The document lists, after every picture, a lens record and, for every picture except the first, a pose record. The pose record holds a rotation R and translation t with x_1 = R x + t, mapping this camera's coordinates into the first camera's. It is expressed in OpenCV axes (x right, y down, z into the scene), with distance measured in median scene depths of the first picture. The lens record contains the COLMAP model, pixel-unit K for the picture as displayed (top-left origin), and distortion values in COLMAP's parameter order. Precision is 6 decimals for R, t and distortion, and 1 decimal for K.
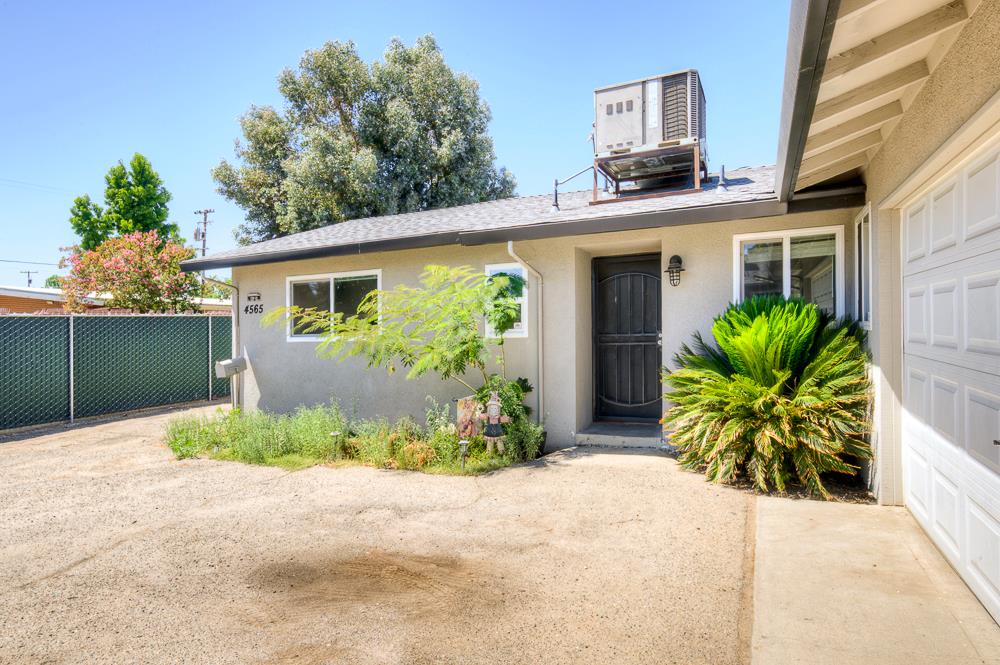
lens RADIAL K [[568.4, 0, 500.0], [0, 568.4, 332.5], [0, 0, 1]] dist [0.003065, 0.001112]
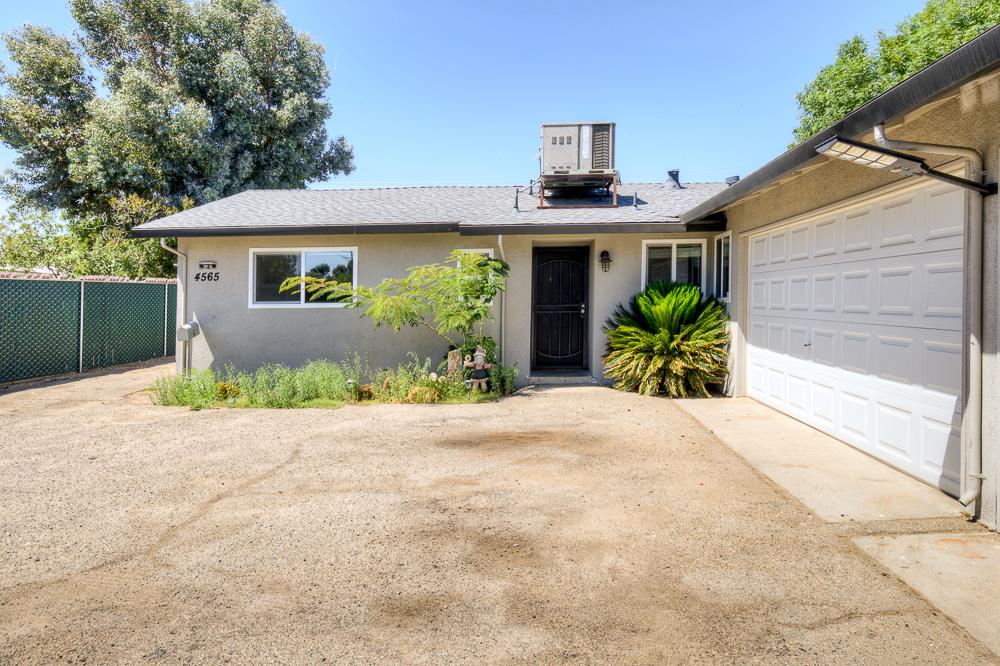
lens RADIAL K [[614.3, 0, 501.9], [0, 614.3, 322.5], [0, 0, 1]] dist [0.003390, 0.000967]
pose [[0.933554, 0.005200, 0.358399, -0.461894], [-0.012878, 0.999736, 0.019039, 0.020460], [-0.358206, -0.022389, 0.933374, -0.354283]]
